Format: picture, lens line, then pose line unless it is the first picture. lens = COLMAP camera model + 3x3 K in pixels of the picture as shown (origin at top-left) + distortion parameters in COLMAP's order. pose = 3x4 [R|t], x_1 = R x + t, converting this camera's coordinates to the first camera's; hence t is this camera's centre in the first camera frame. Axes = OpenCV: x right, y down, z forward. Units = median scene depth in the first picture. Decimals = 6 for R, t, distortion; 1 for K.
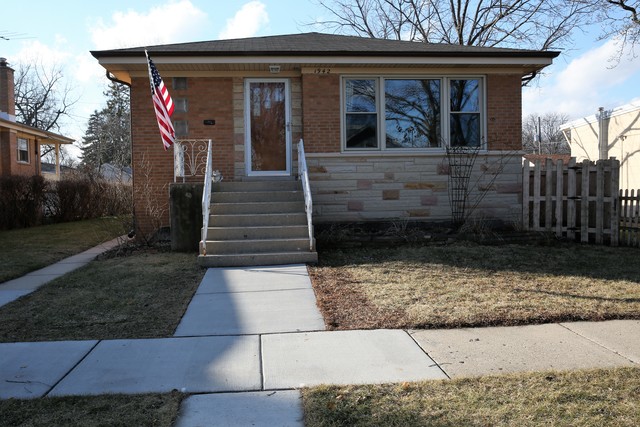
lens RADIAL K [[576.9, 0, 320.3], [0, 576.9, 214.2], [0, 0, 1]] dist [0.005059, 0.001461]
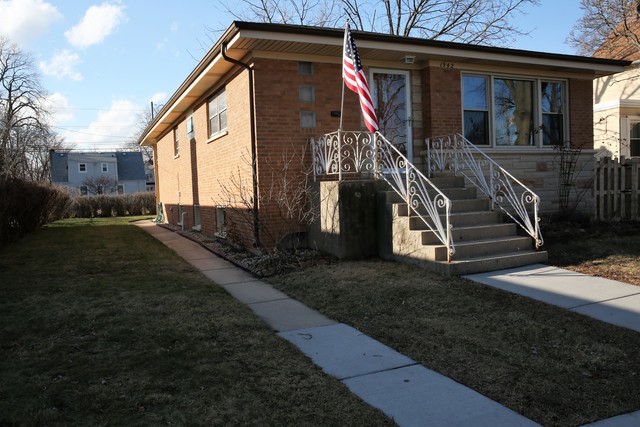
lens RADIAL K [[514.8, 0, 320.9], [0, 514.8, 213.2], [0, 0, 1]] dist [0.007325, 0.009557]
pose [[0.937442, -0.031174, 0.346743, -0.497499], [0.030519, 0.999507, 0.007351, -0.011213], [-0.346802, 0.003691, 0.937931, 0.255529]]
